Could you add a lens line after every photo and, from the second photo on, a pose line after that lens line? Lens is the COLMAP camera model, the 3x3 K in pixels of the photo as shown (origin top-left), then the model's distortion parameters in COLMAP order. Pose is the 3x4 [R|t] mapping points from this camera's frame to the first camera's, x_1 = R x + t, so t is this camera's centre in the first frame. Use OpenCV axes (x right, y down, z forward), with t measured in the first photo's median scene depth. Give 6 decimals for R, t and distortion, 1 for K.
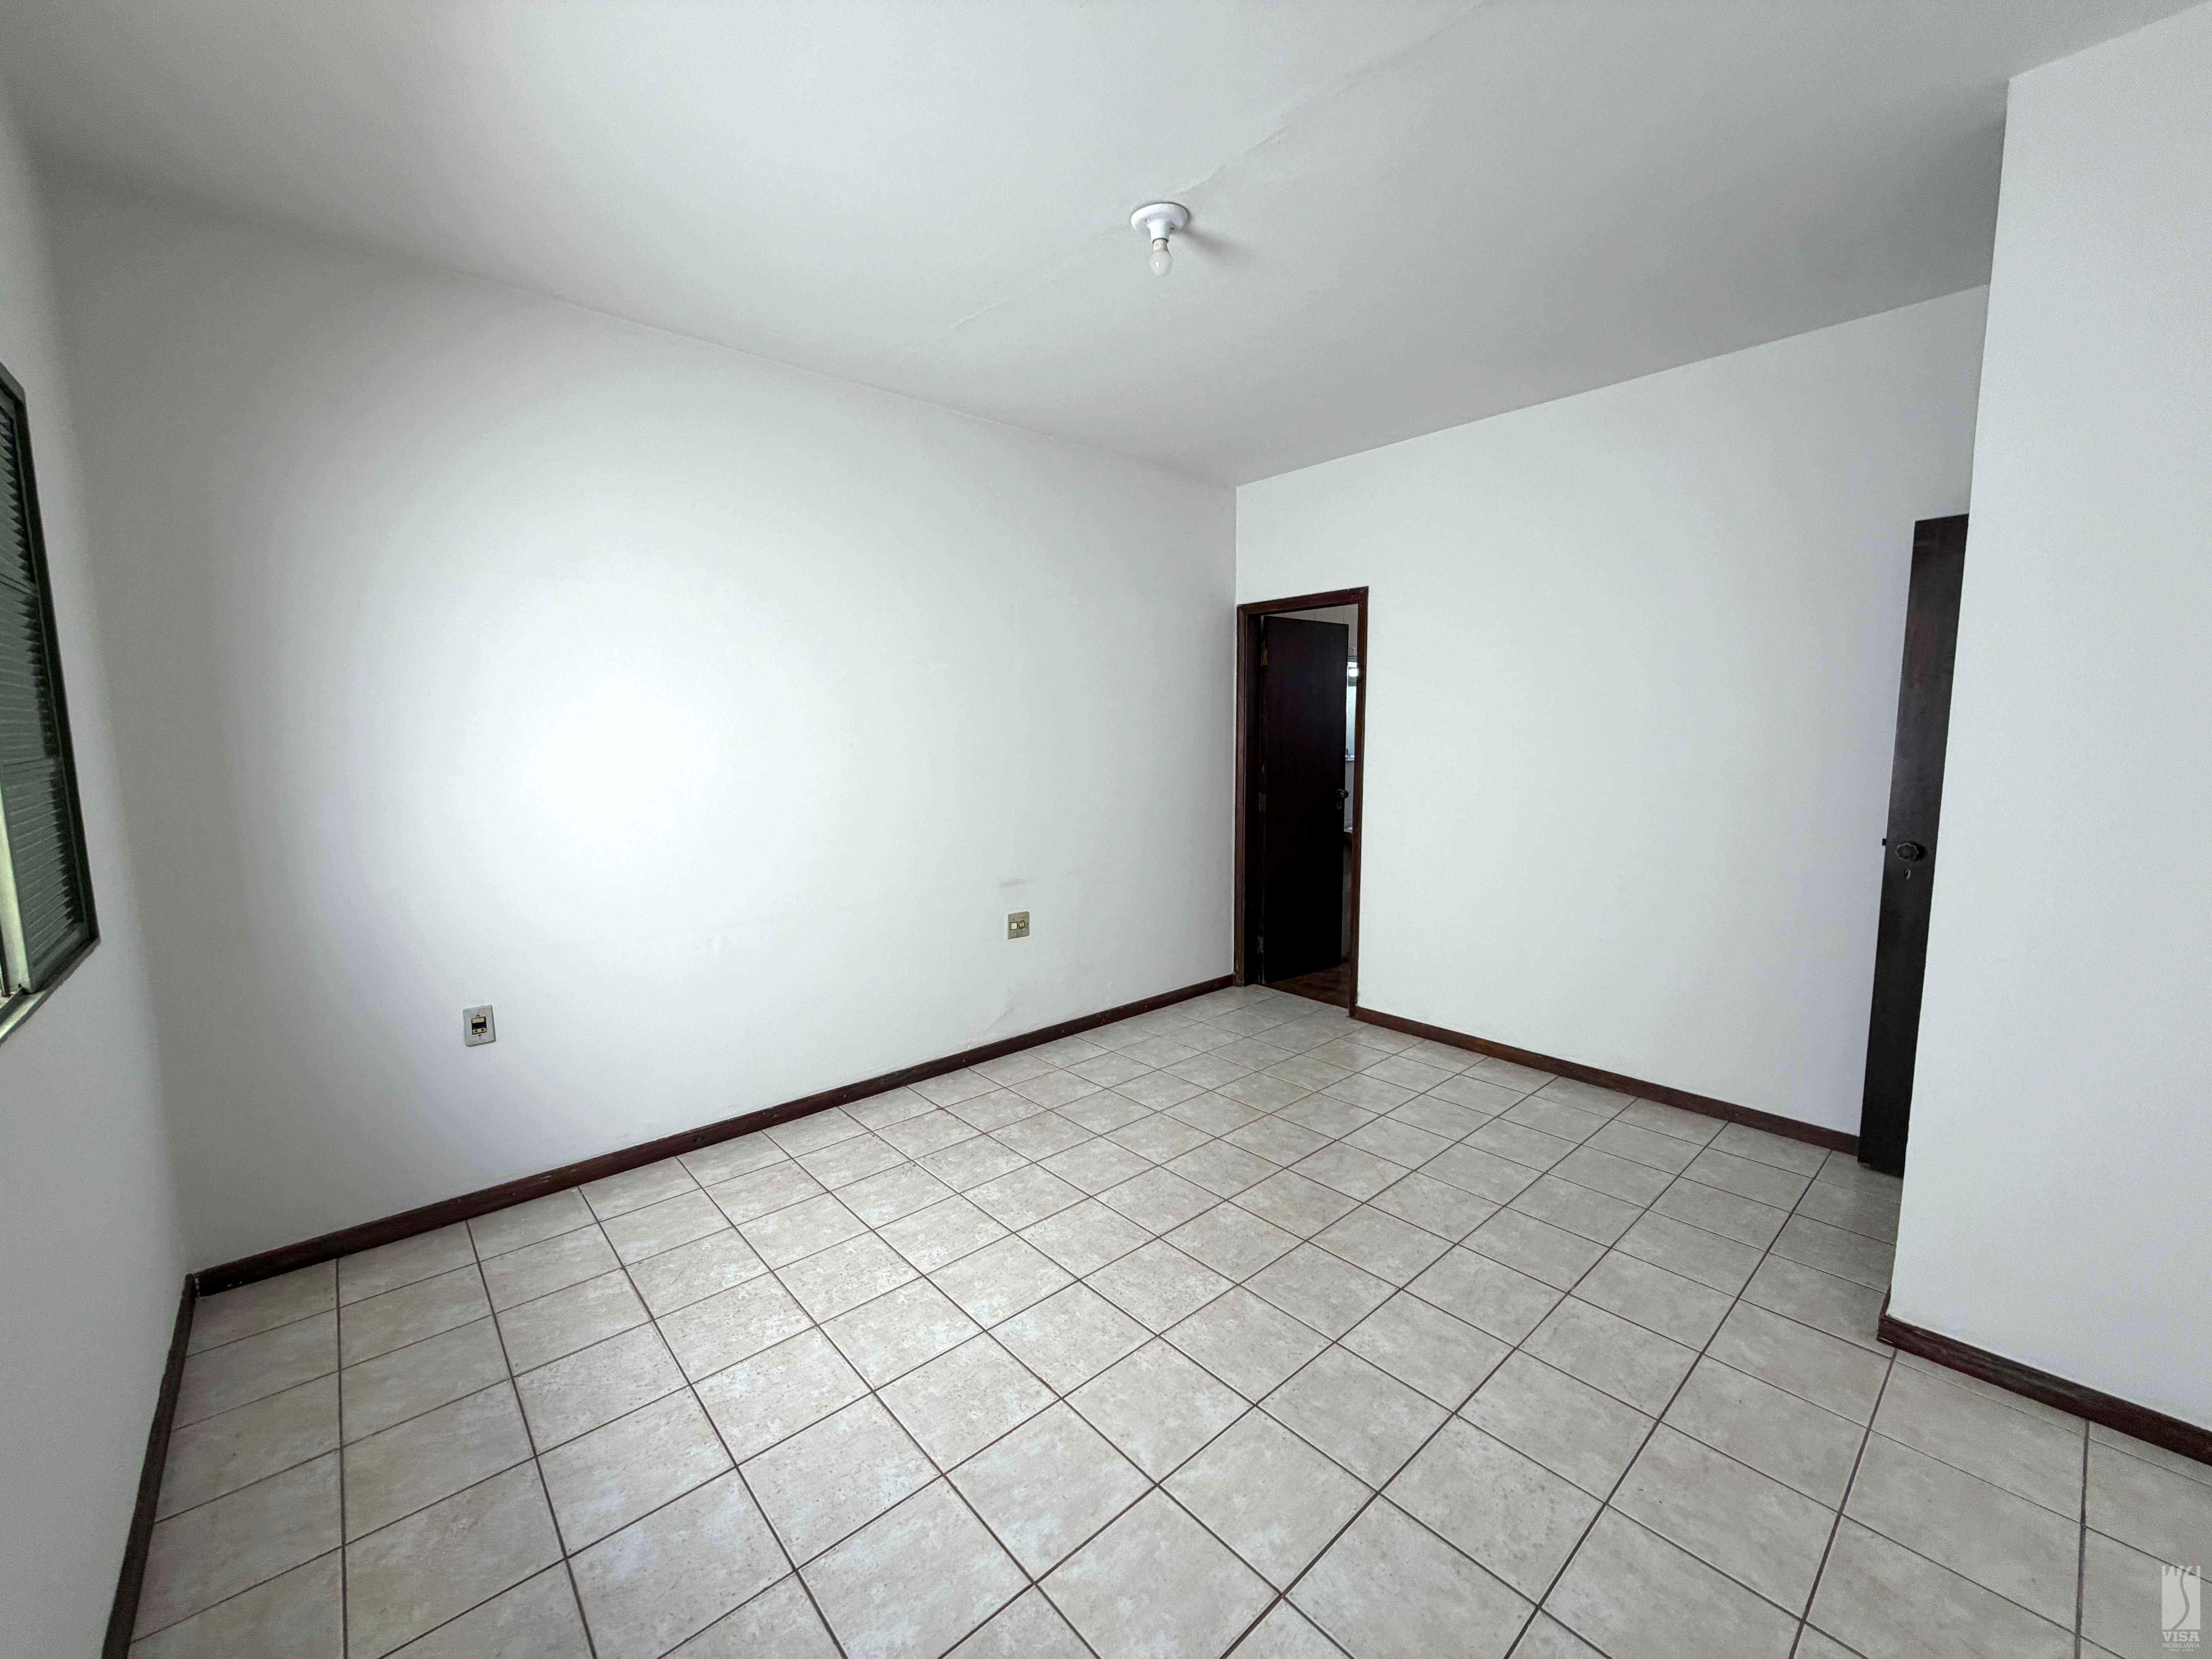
lens RADIAL K [[878.3, 0, 1106.0], [0, 878.3, 829.5], [0, 0, 1]] dist [-0.000762, 0.000457]
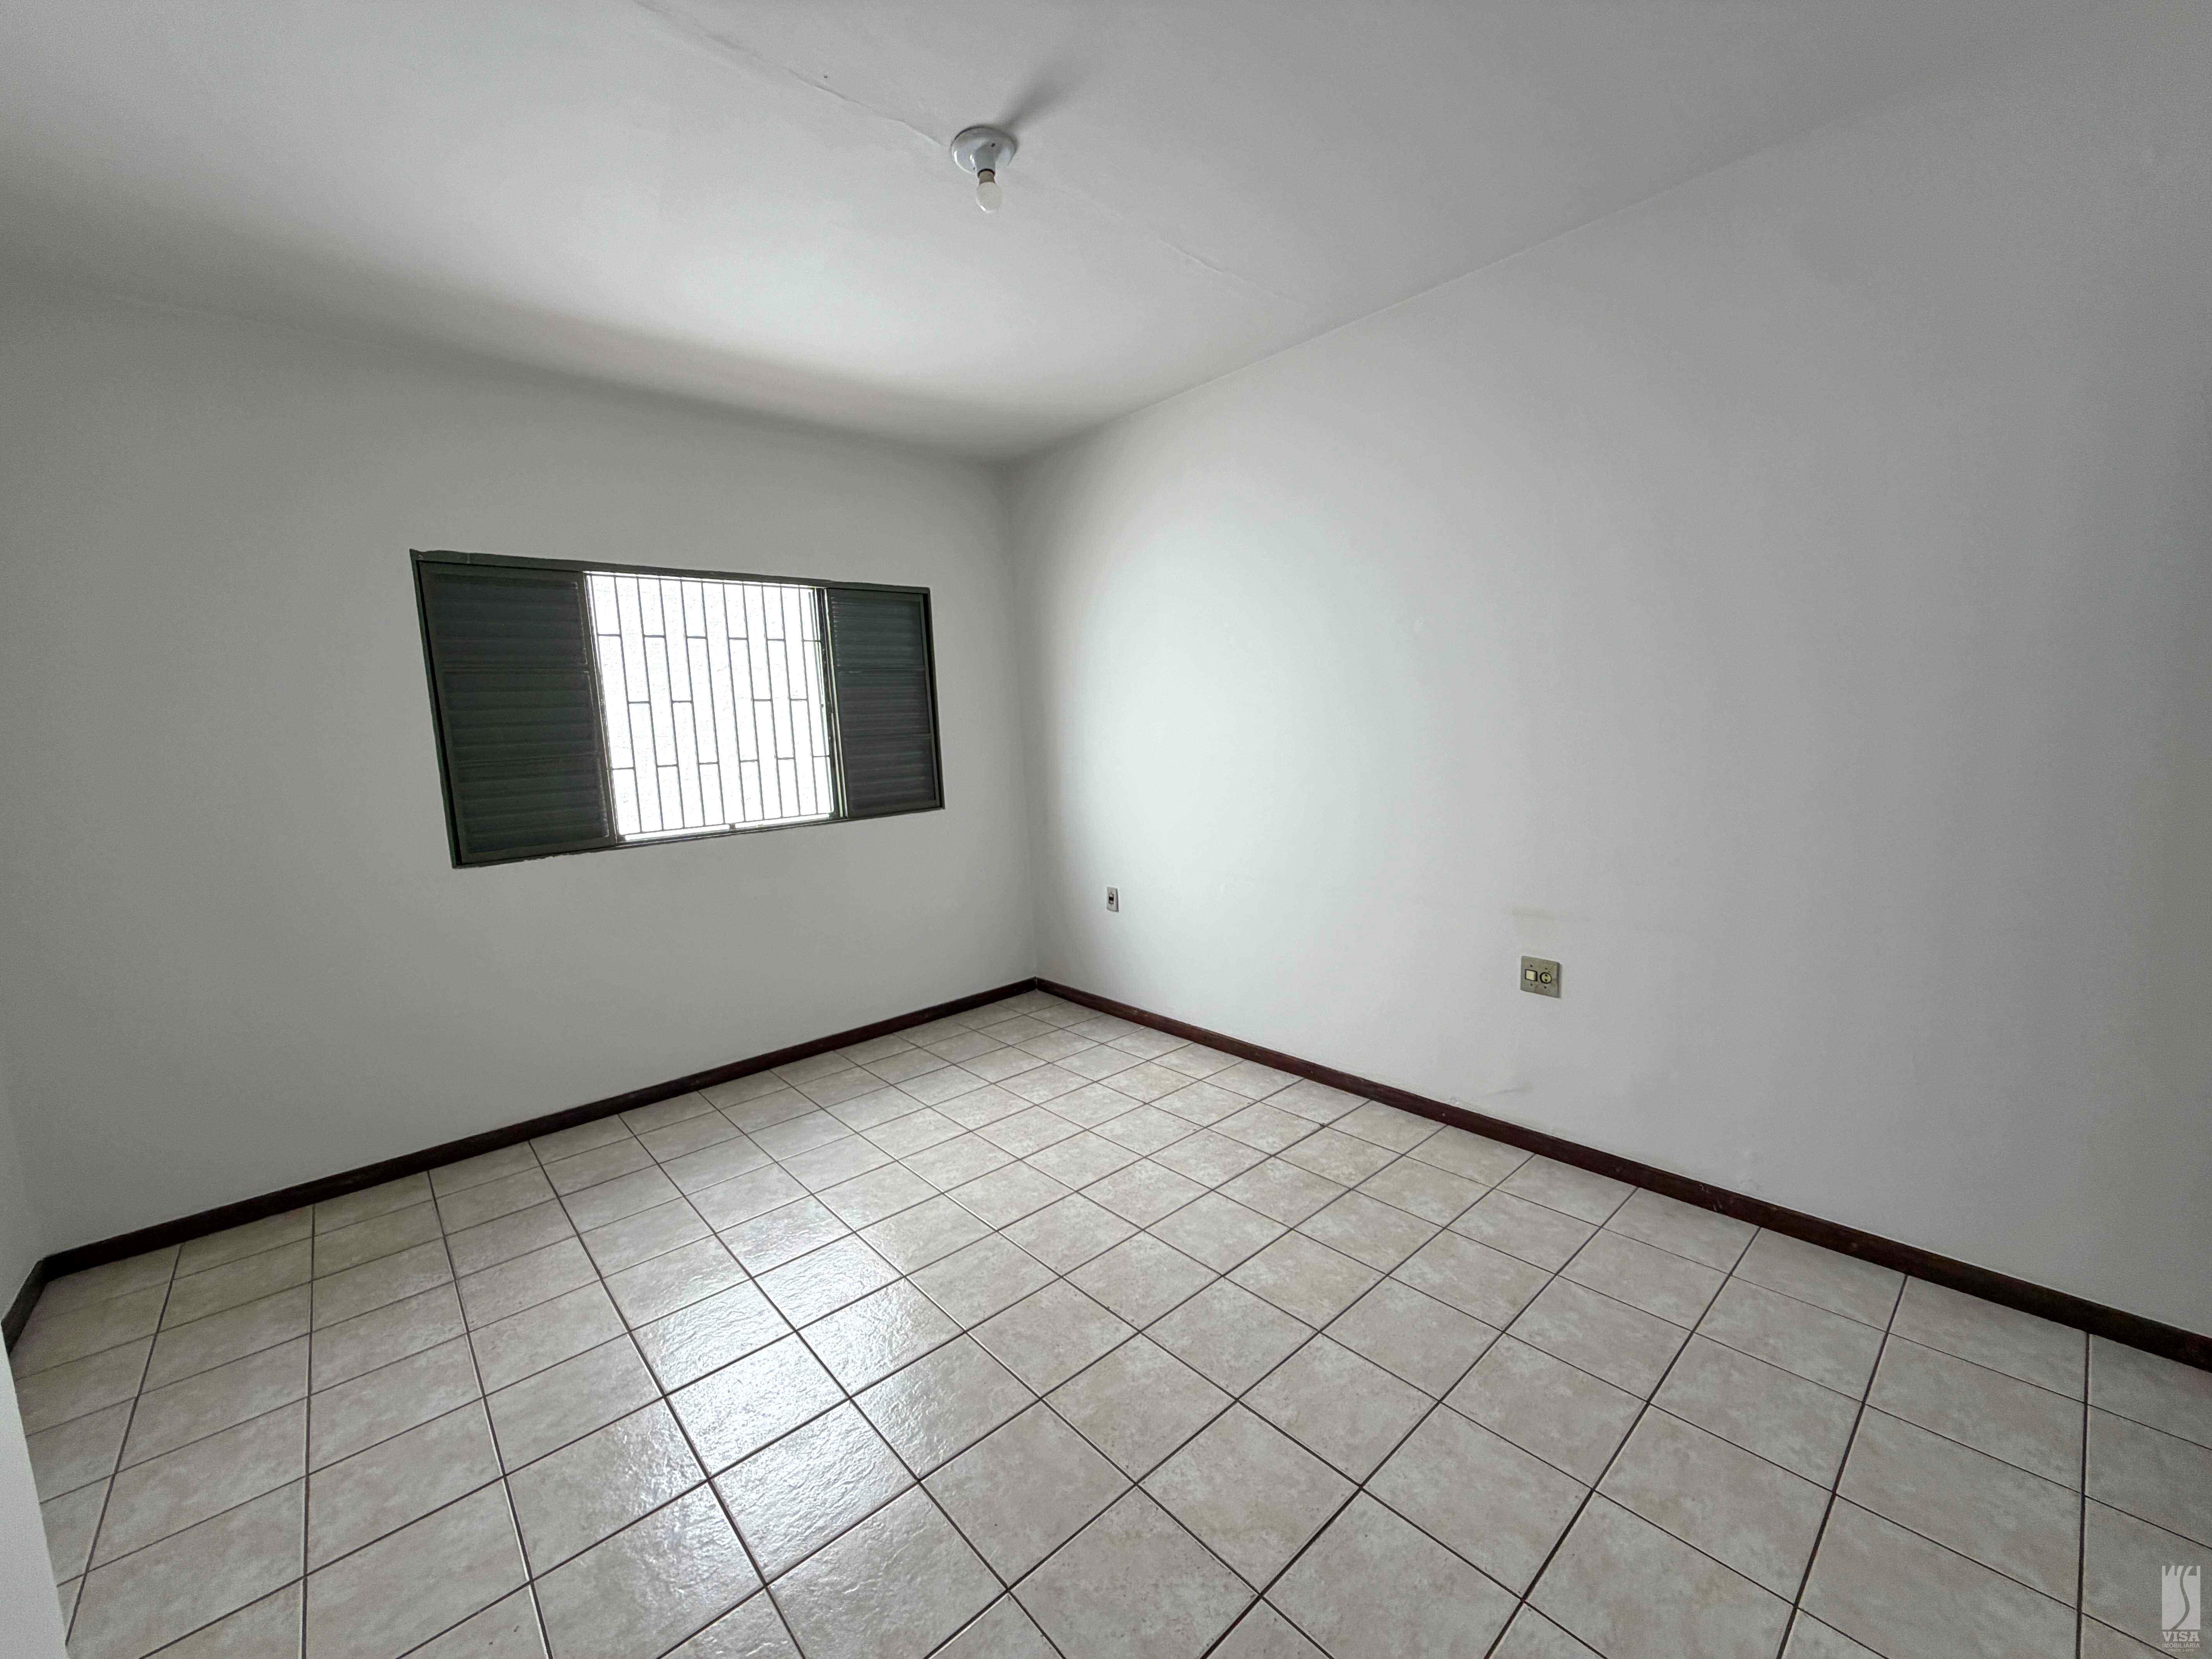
lens RADIAL K [[878.3, 0, 1106.0], [0, 878.3, 829.5], [0, 0, 1]] dist [-0.000762, 0.000457]
pose [[-0.000915, 0.129396, -0.991593, 0.802236], [-0.064956, 0.989491, 0.129181, -0.103206], [0.997888, 0.064528, 0.007499, 0.896287]]
